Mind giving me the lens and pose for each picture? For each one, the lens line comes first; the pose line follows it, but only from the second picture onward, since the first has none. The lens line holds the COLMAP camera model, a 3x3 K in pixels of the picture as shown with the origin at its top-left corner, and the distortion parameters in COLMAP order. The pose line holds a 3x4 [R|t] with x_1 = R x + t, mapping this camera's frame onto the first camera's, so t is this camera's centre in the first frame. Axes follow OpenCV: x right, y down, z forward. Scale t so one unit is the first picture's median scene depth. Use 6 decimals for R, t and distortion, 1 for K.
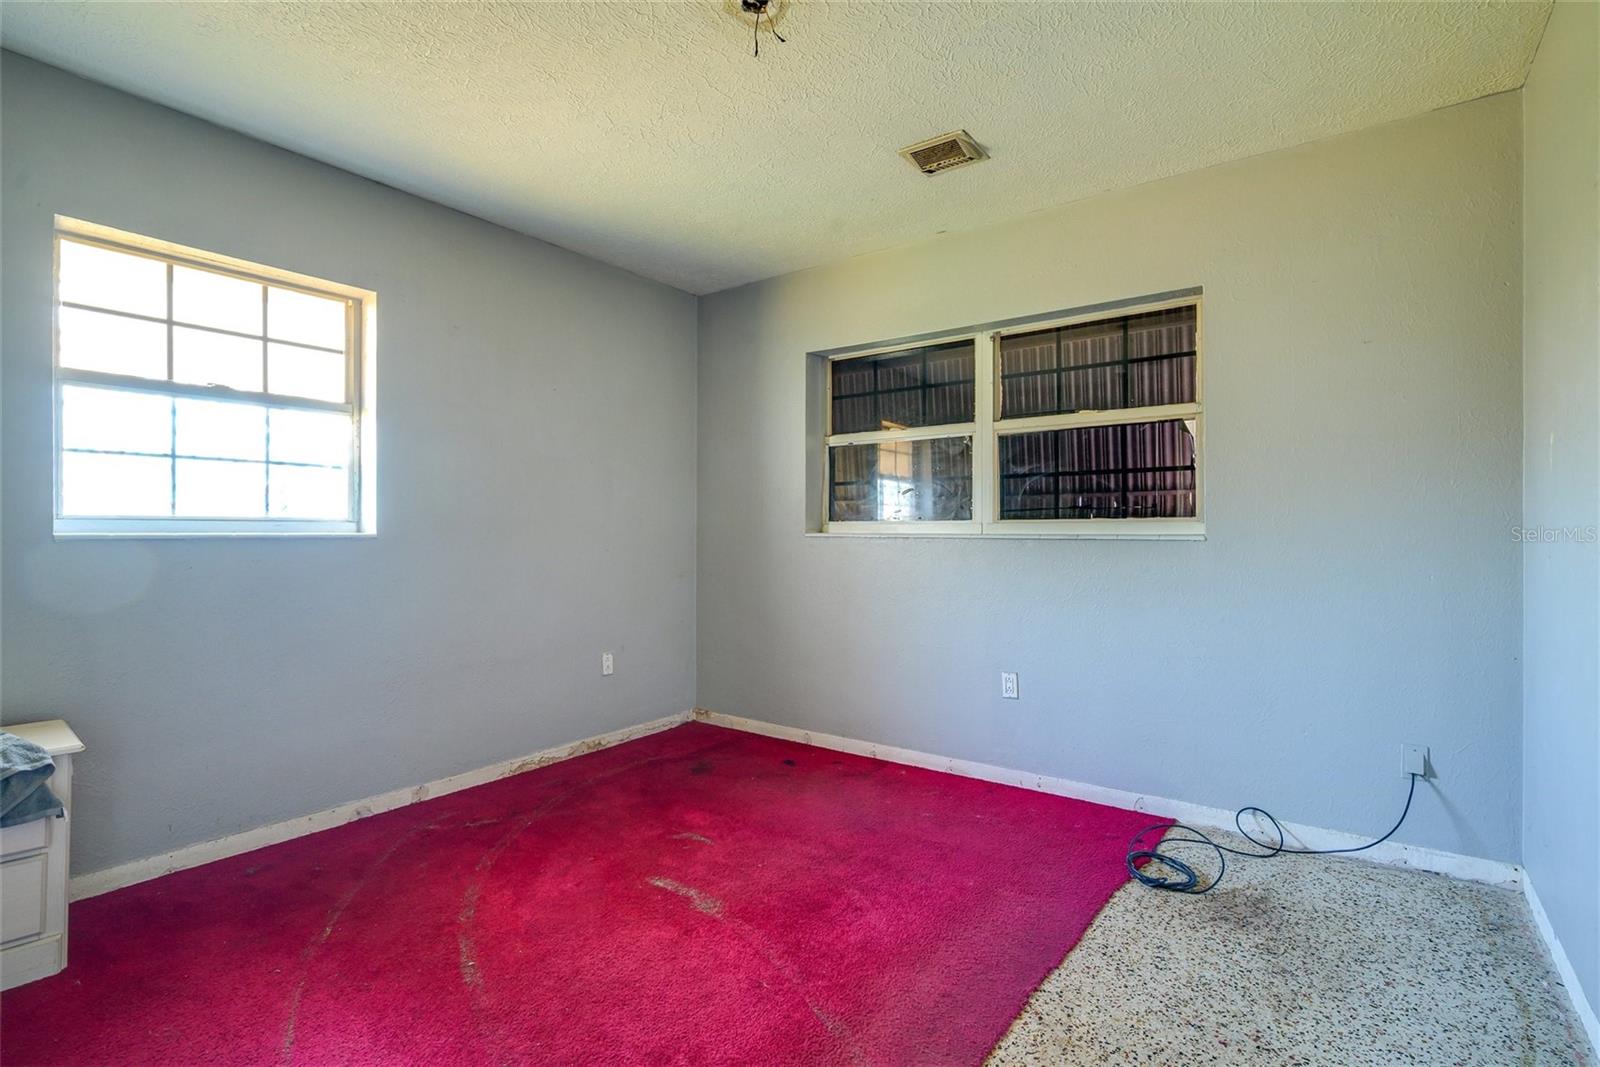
lens RADIAL K [[756.4, 0, 800.0], [0, 756.4, 533.5], [0, 0, 1]] dist [-0.000319, -0.000066]
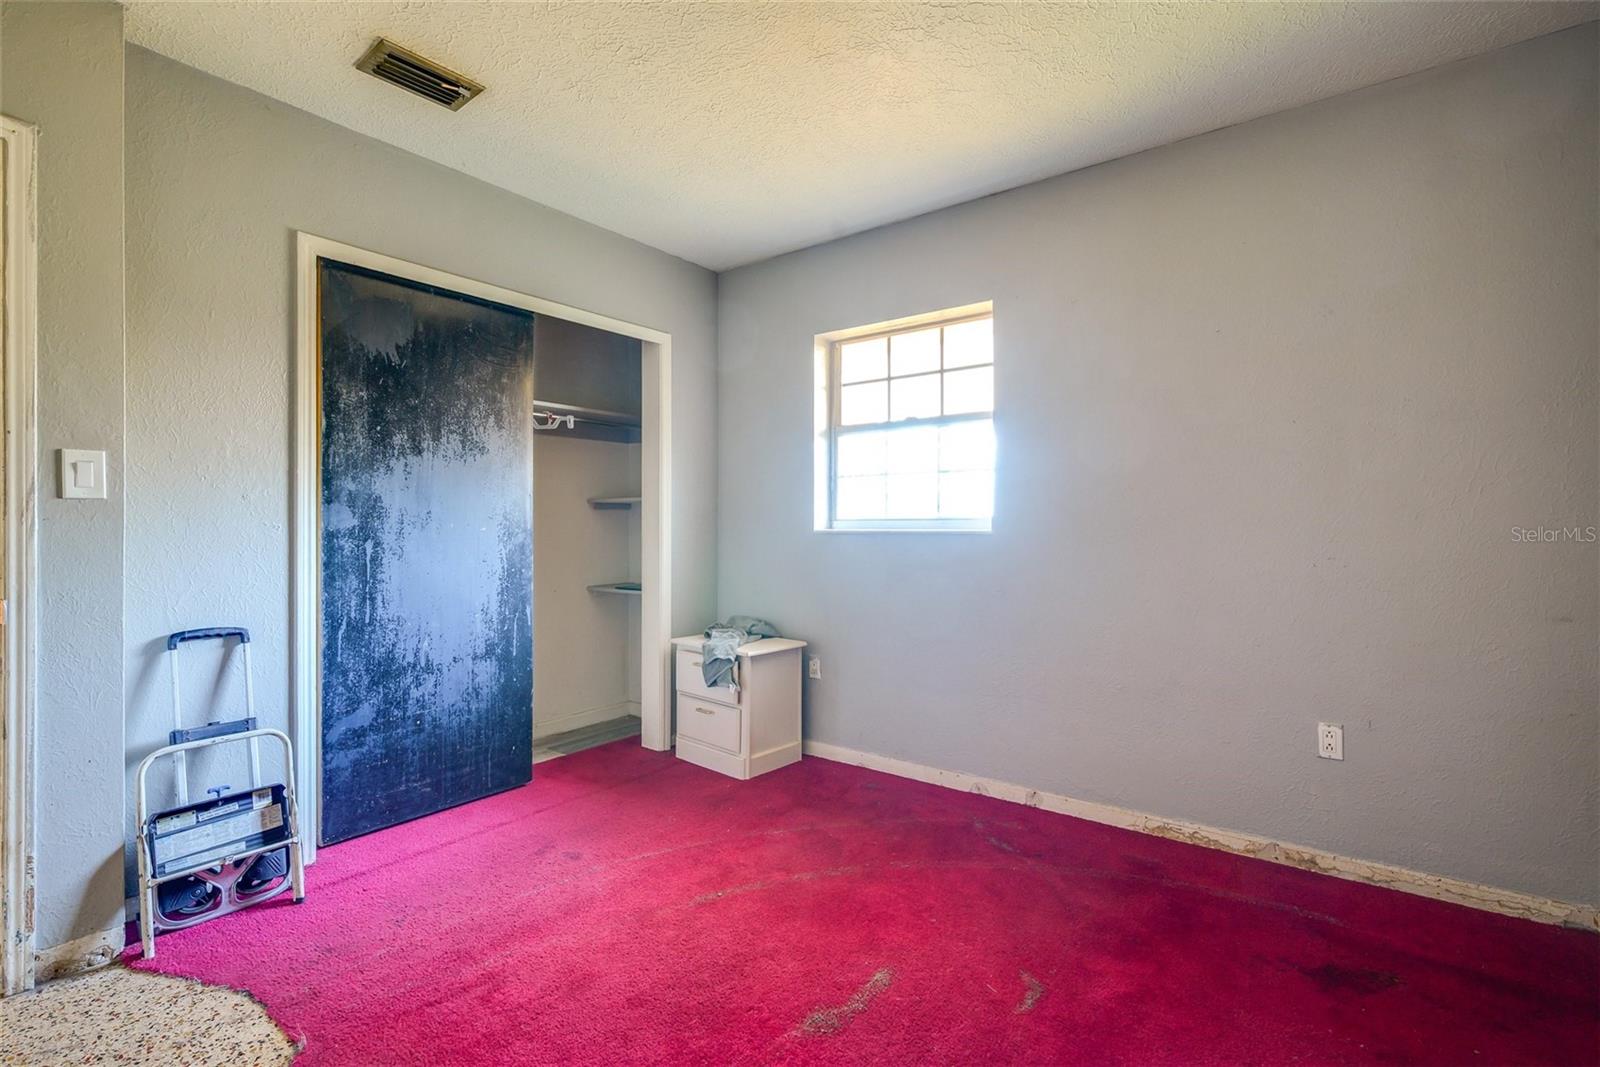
lens RADIAL K [[734.1, 0, 803.3], [0, 734.1, 533.2], [0, 0, 1]] dist [0.000499, 0.000174]
pose [[-0.008957, 0.002995, -0.999955, 0.484311], [-0.007699, 0.999966, 0.003064, 0.003906], [0.999930, 0.007727, -0.008934, 0.782429]]
